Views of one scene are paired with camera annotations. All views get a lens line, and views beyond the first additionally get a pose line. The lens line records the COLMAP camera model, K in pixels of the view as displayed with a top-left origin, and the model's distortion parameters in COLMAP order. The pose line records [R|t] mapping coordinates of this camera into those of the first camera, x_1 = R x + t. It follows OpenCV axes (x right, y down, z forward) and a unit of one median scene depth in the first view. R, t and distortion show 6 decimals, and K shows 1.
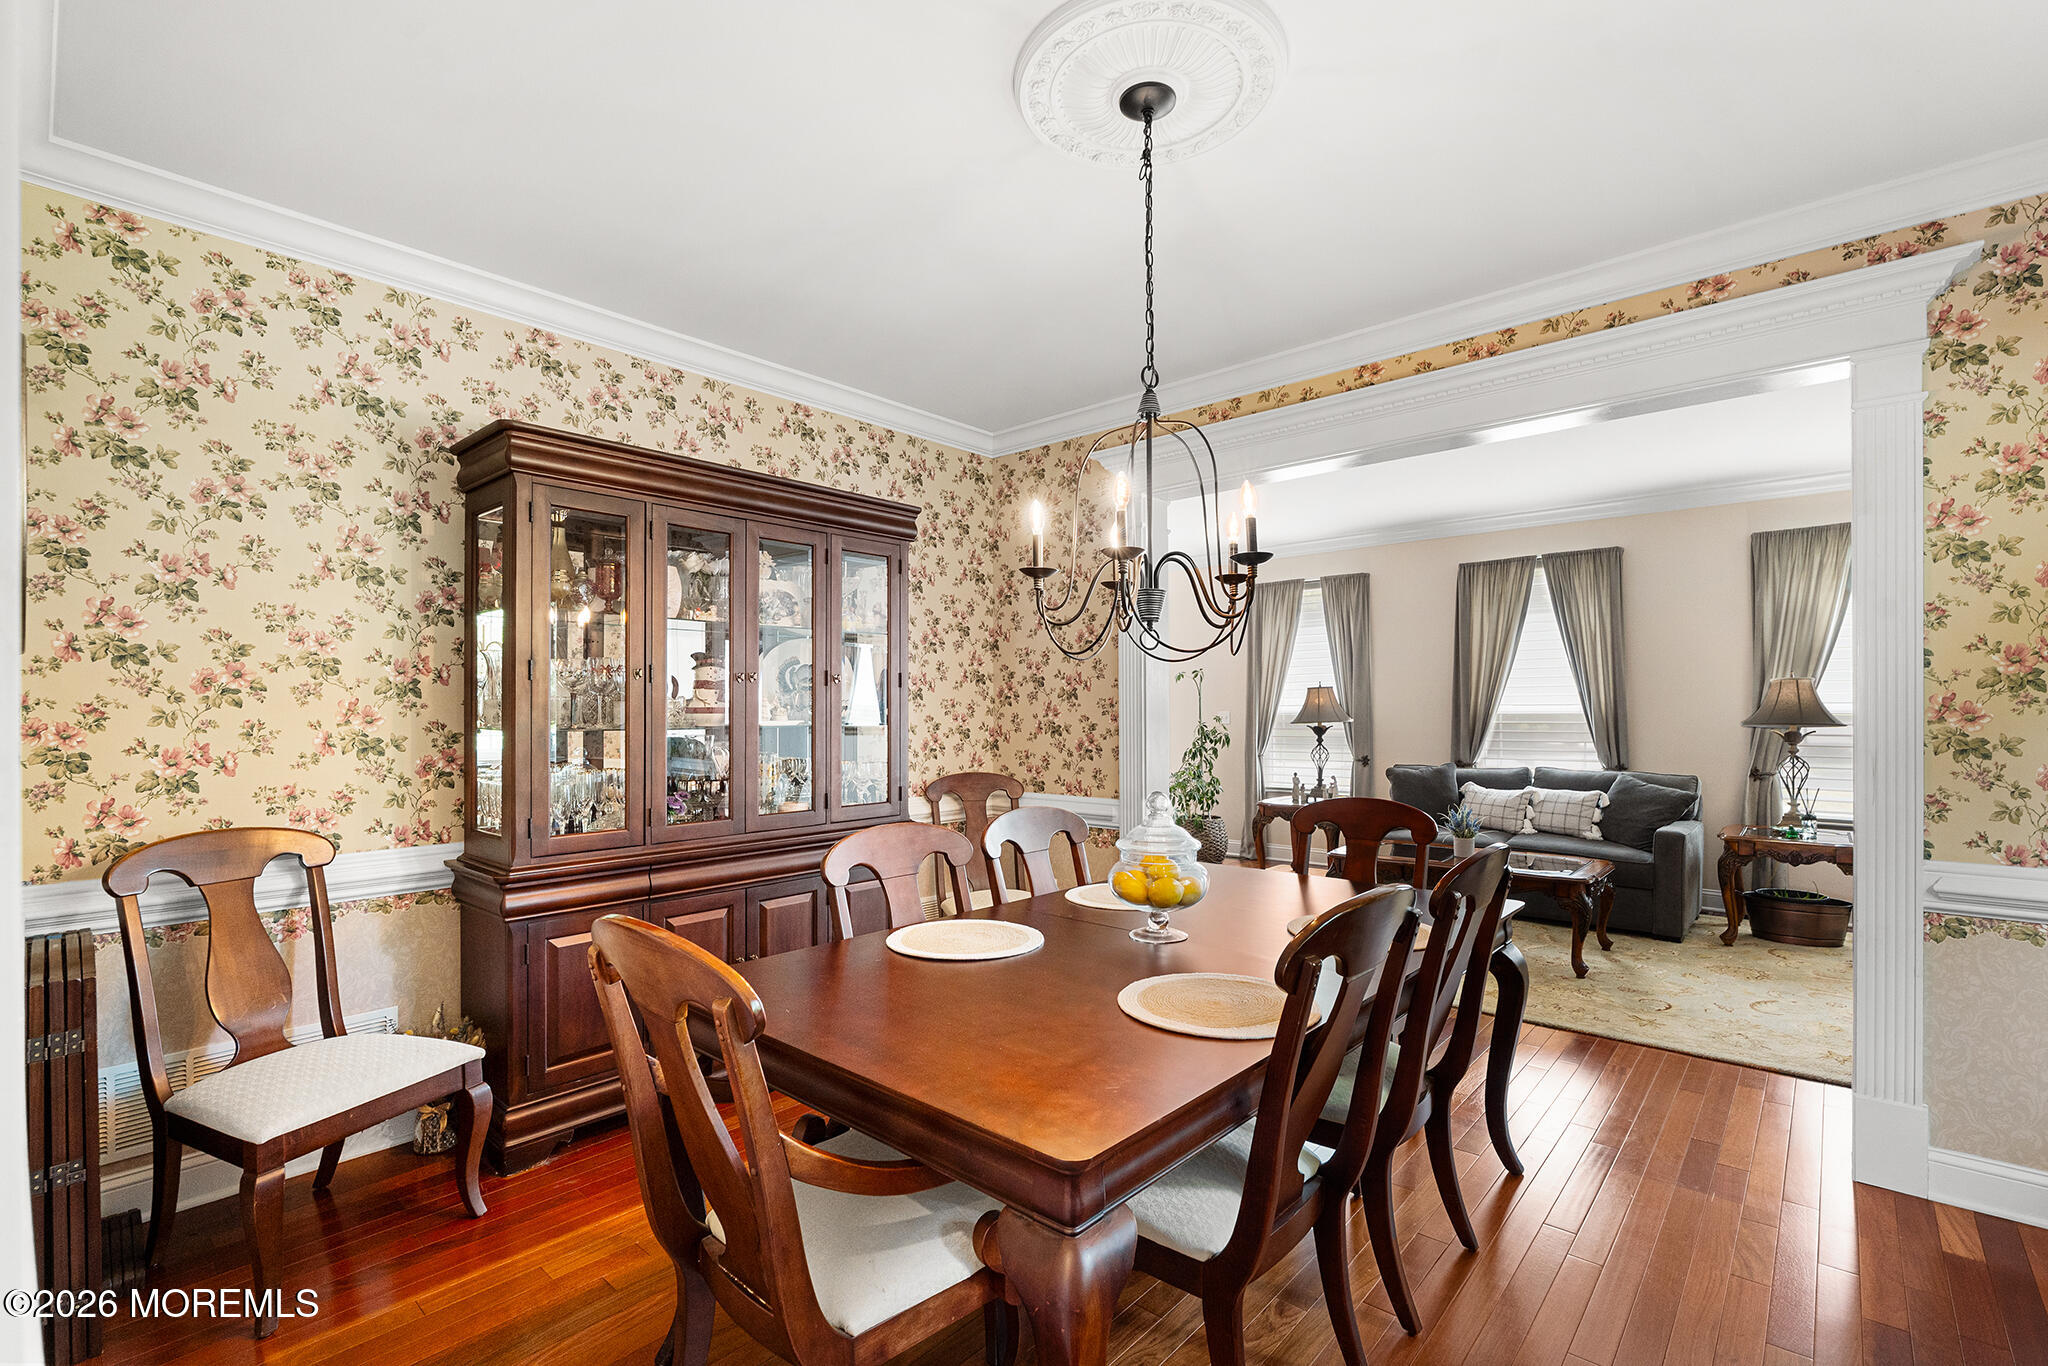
lens RADIAL K [[919.3, 0, 1012.2], [0, 919.3, 696.7], [0, 0, 1]] dist [-0.006004, 0.001375]
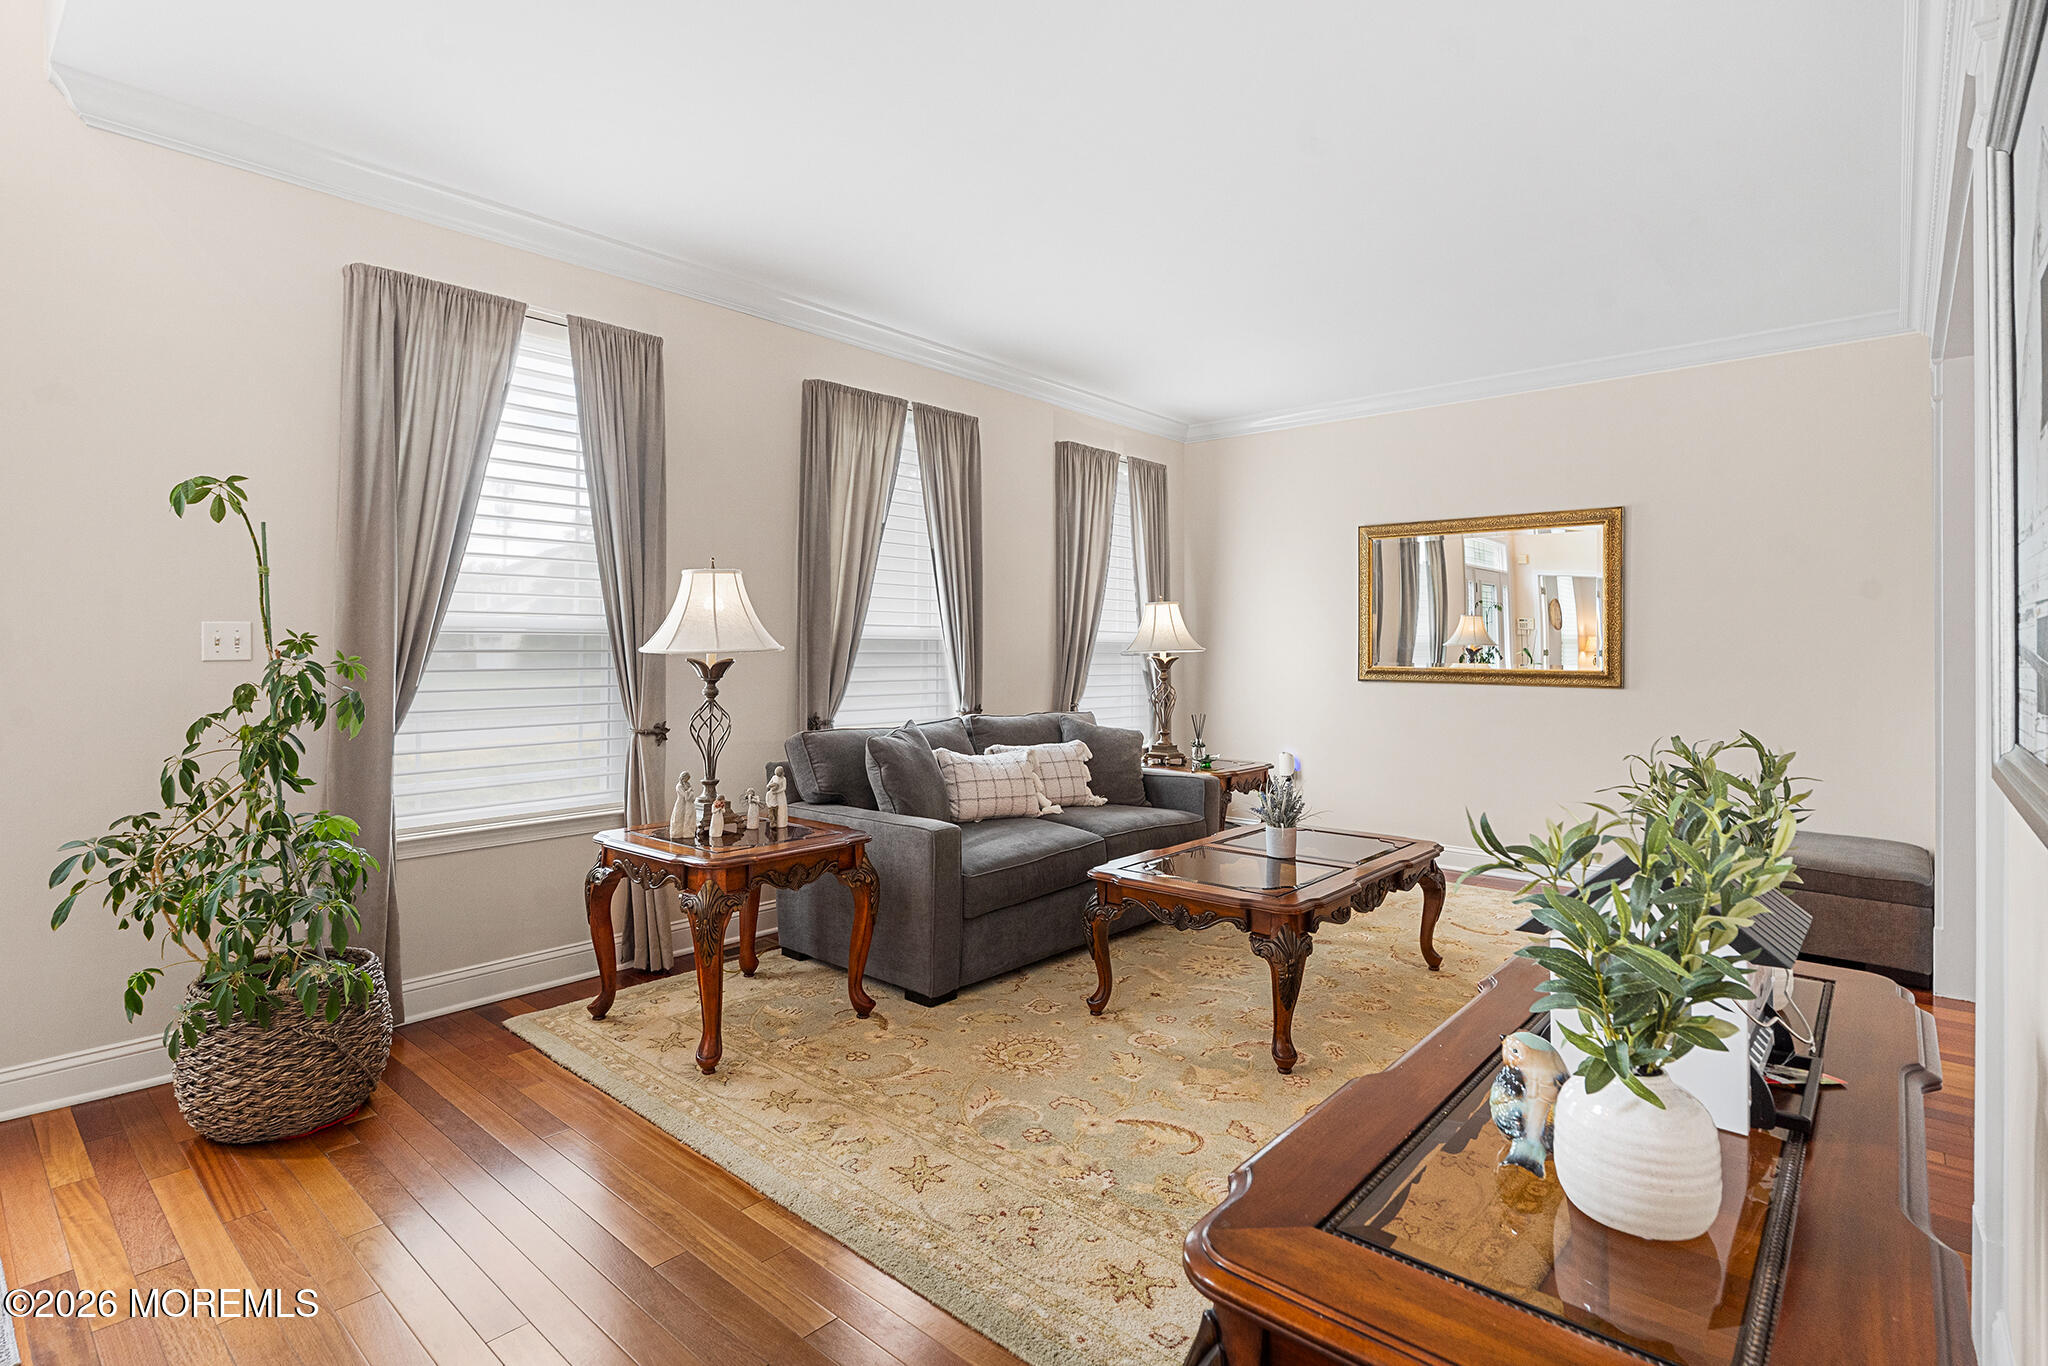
lens RADIAL K [[993.4, 0, 1028.5], [0, 993.4, 630.0], [0, 0, 1]] dist [-0.001819, 0.000632]
pose [[-0.026905, 0.022817, 0.999378, -0.185061], [-0.025110, 0.999409, -0.023494, 0.034231], [-0.999323, -0.025727, -0.026316, 1.143256]]
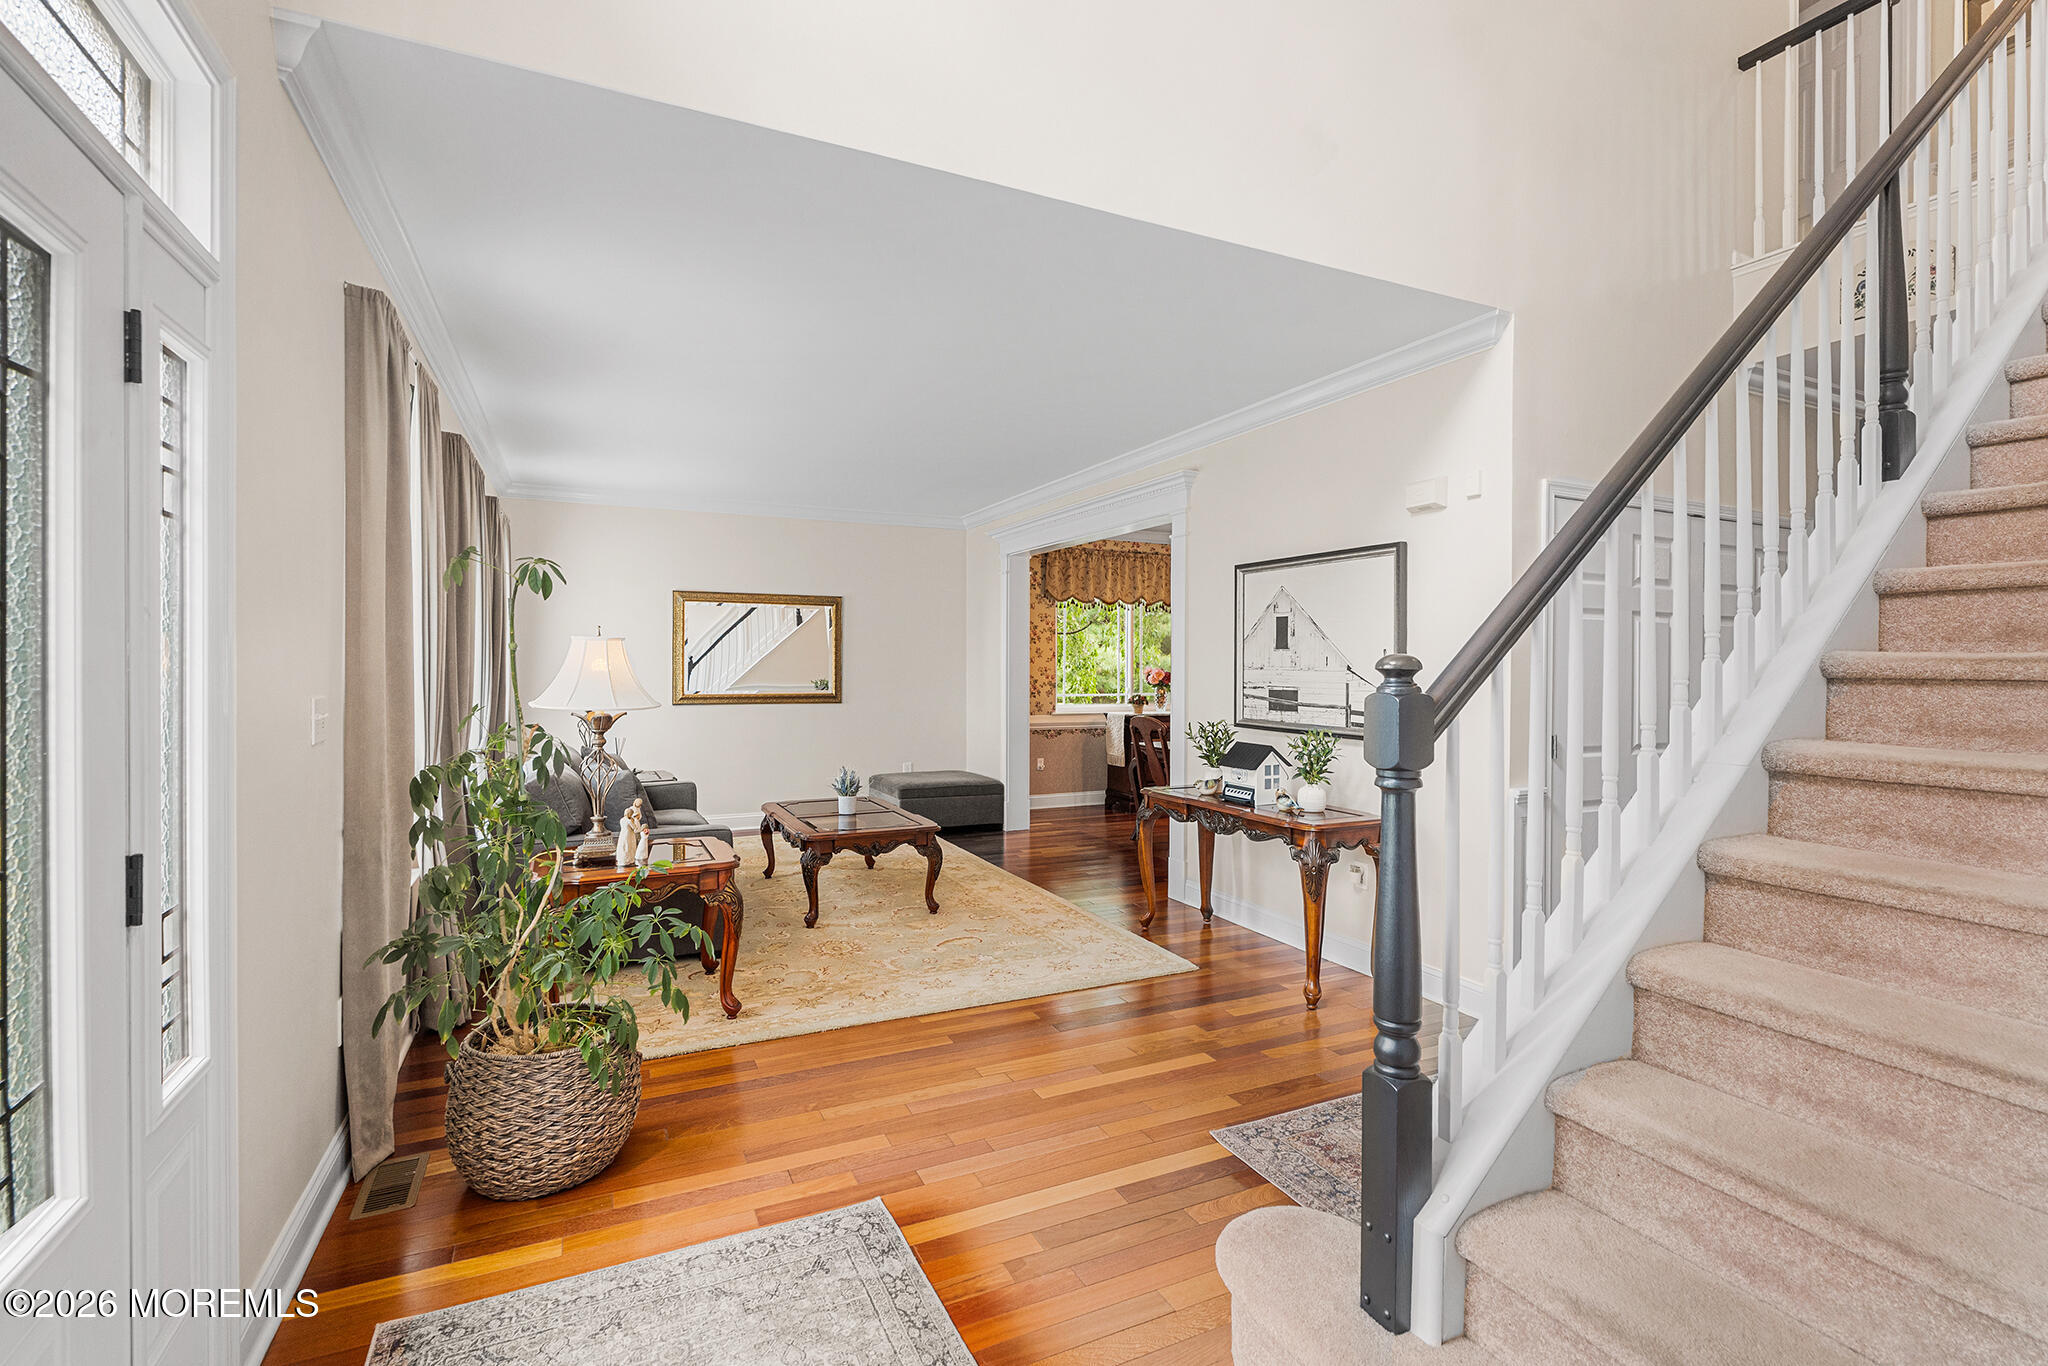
lens RADIAL K [[919.3, 0, 1007.3], [0, 919.3, 680.8], [0, 0, 1]] dist [-0.006004, 0.001375]
pose [[-0.918596, -0.001416, 0.395196, -0.078782], [-0.002430, 0.999995, -0.002065, 0.016433], [-0.395191, -0.002857, -0.918595, 1.919226]]
